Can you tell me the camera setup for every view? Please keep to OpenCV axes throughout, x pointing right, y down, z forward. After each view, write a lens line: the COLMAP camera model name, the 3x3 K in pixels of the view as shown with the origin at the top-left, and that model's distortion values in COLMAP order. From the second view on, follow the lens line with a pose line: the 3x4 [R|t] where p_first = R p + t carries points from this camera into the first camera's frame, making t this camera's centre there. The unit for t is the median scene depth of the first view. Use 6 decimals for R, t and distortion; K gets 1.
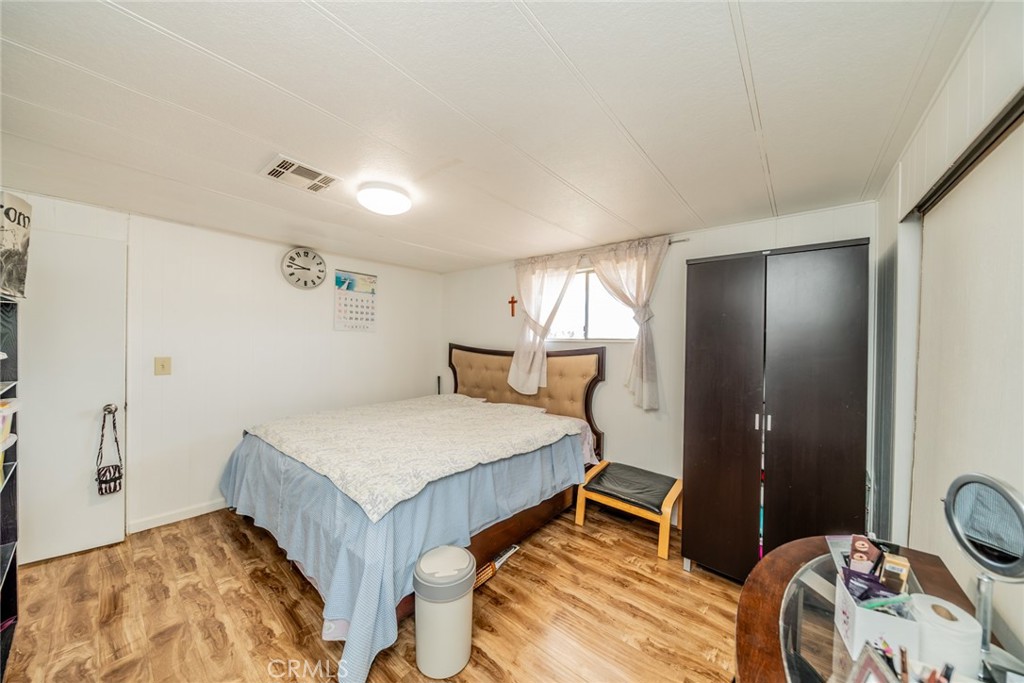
lens RADIAL K [[345.9, 0, 513.6], [0, 345.9, 346.1], [0, 0, 1]] dist [-0.000174, 0.000039]
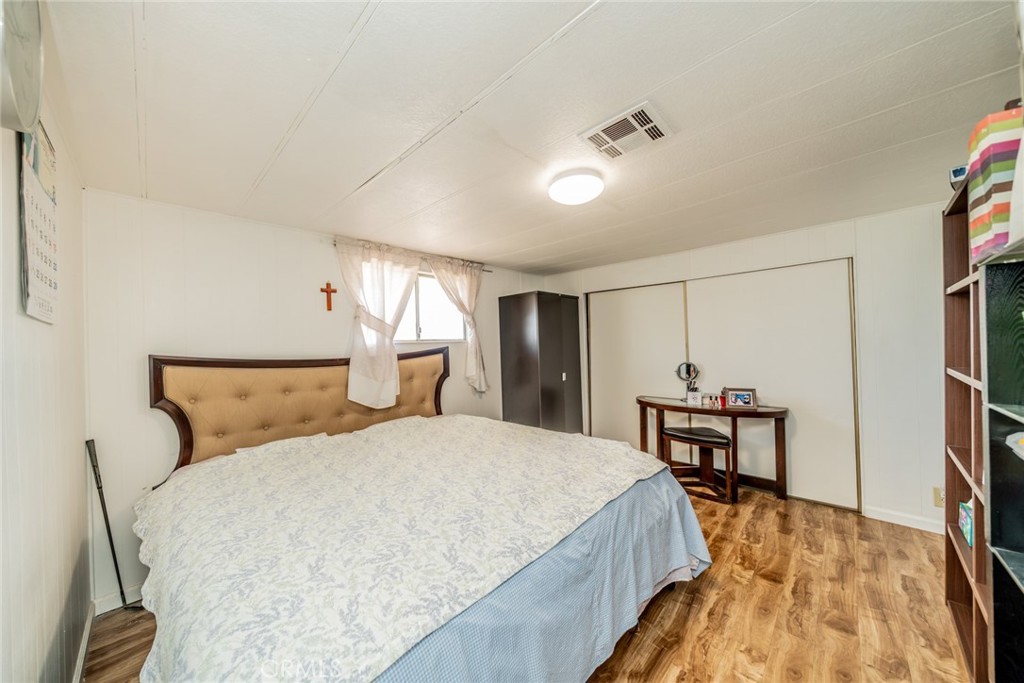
lens RADIAL K [[345.9, 0, 512.8], [0, 345.9, 339.3], [0, 0, 1]] dist [-0.000174, 0.000039]
pose [[0.077249, -0.001624, 0.997011, -0.774534], [0.048864, 0.998803, -0.002159, -0.007022], [-0.995814, 0.048885, 0.077236, 0.640642]]
